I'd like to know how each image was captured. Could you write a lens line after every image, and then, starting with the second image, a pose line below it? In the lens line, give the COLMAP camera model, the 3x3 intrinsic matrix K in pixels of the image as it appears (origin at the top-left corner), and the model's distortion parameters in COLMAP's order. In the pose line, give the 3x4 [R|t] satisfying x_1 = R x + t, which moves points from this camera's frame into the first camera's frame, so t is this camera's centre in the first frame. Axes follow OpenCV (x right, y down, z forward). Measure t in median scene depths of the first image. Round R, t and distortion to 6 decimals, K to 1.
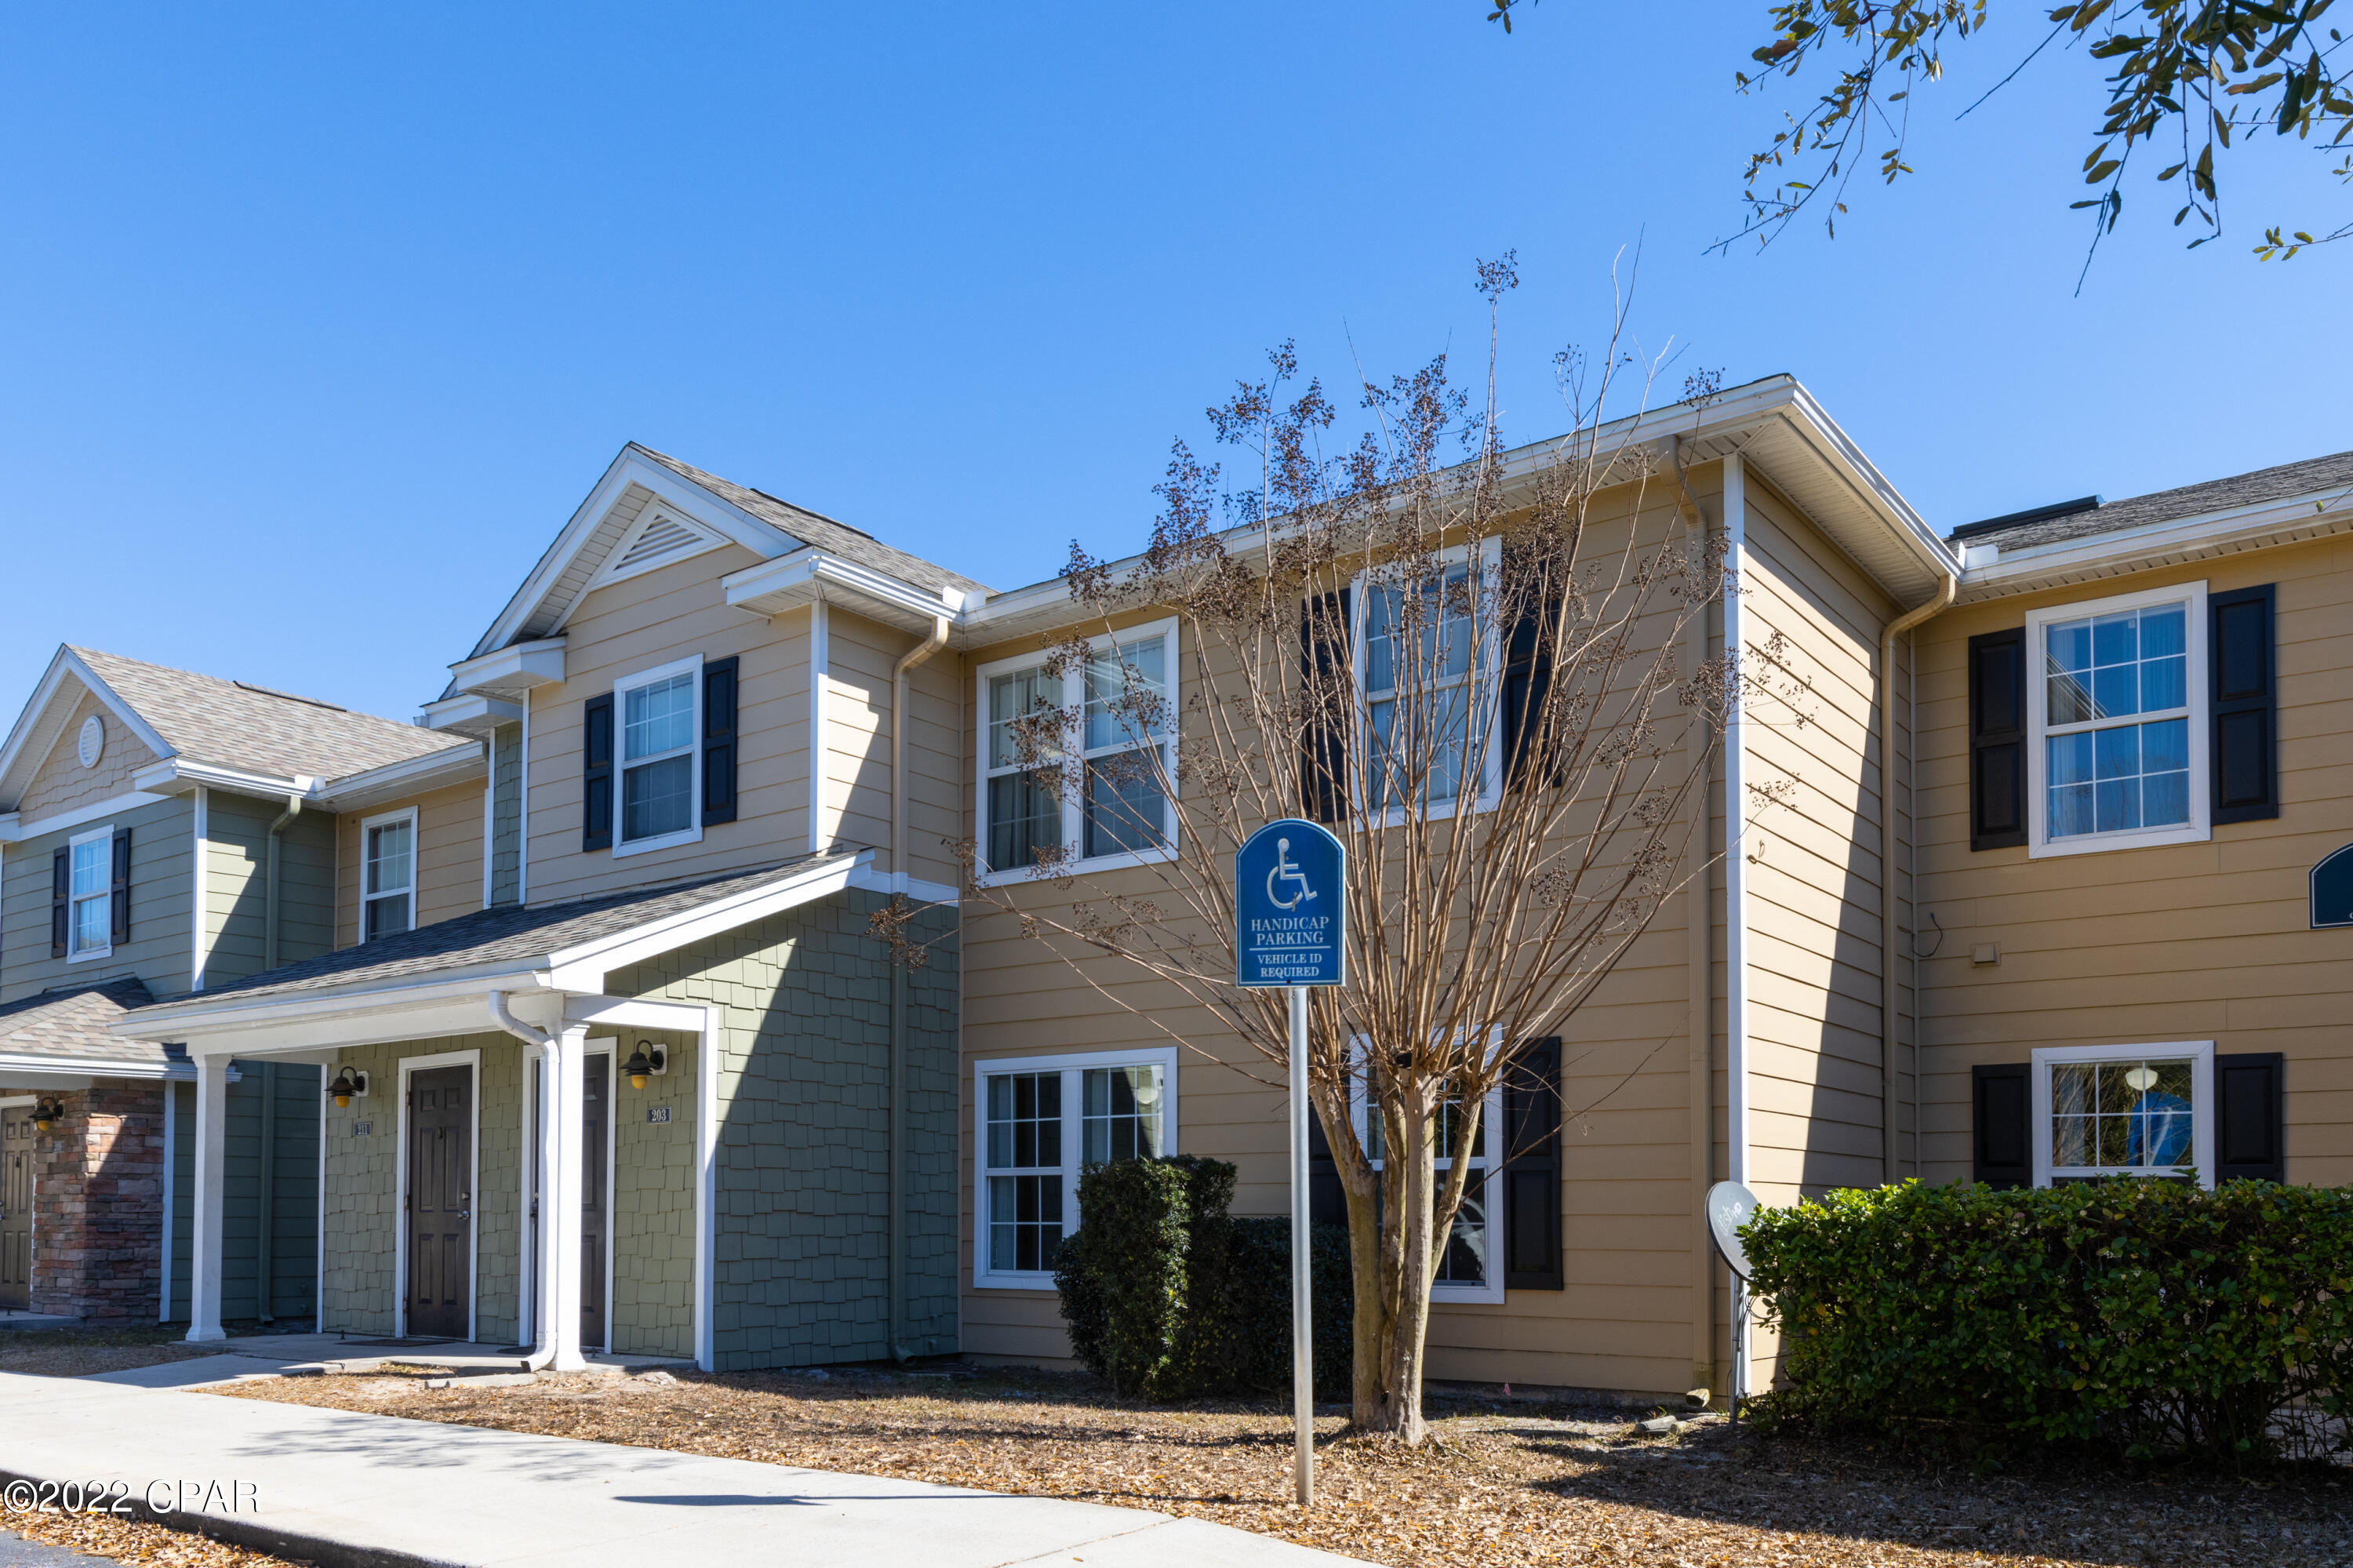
lens RADIAL K [[1753.1, 0, 1193.5], [0, 1753.1, 769.6], [0, 0, 1]] dist [0.017132, -0.006125]
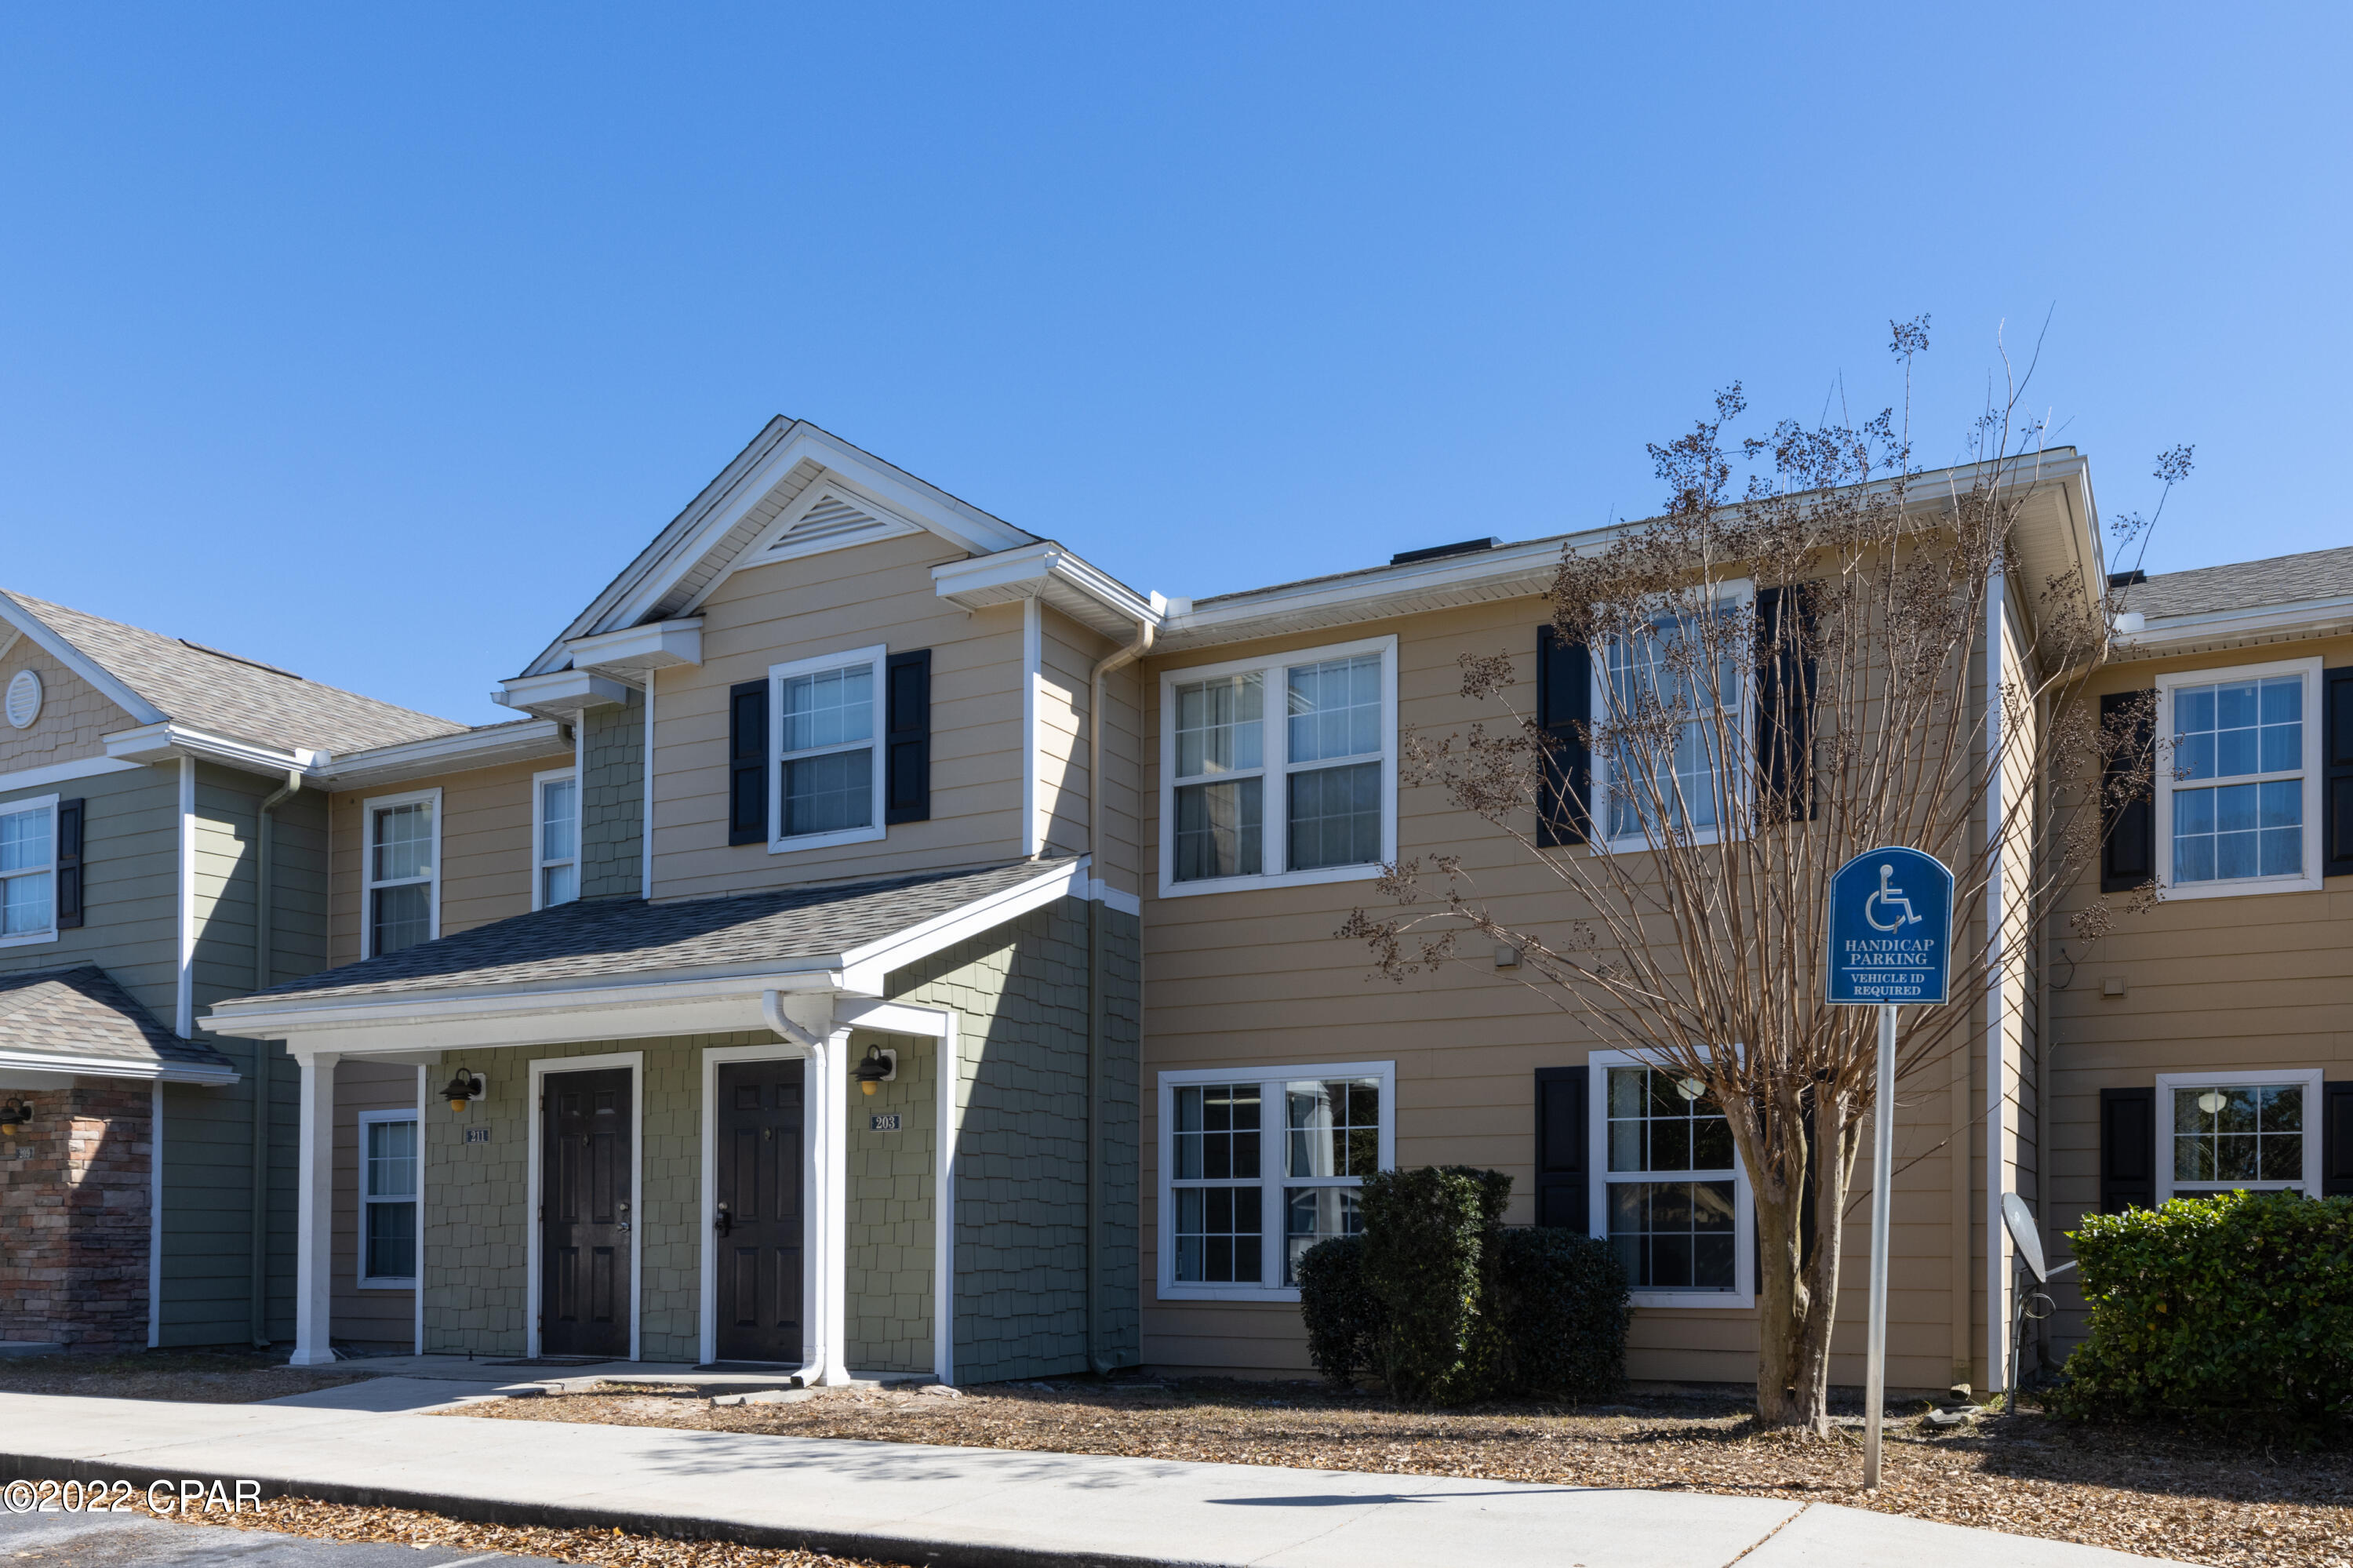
lens RADIAL K [[1792.7, 0, 1176.5], [0, 1792.7, 809.6], [0, 0, 1]] dist [0.012256, 0.000590]
pose [[0.982925, 0.040092, 0.179585, -0.316183], [-0.042808, 0.999020, 0.011276, 0.006782], [-0.178957, -0.018771, 0.983678, 0.006088]]
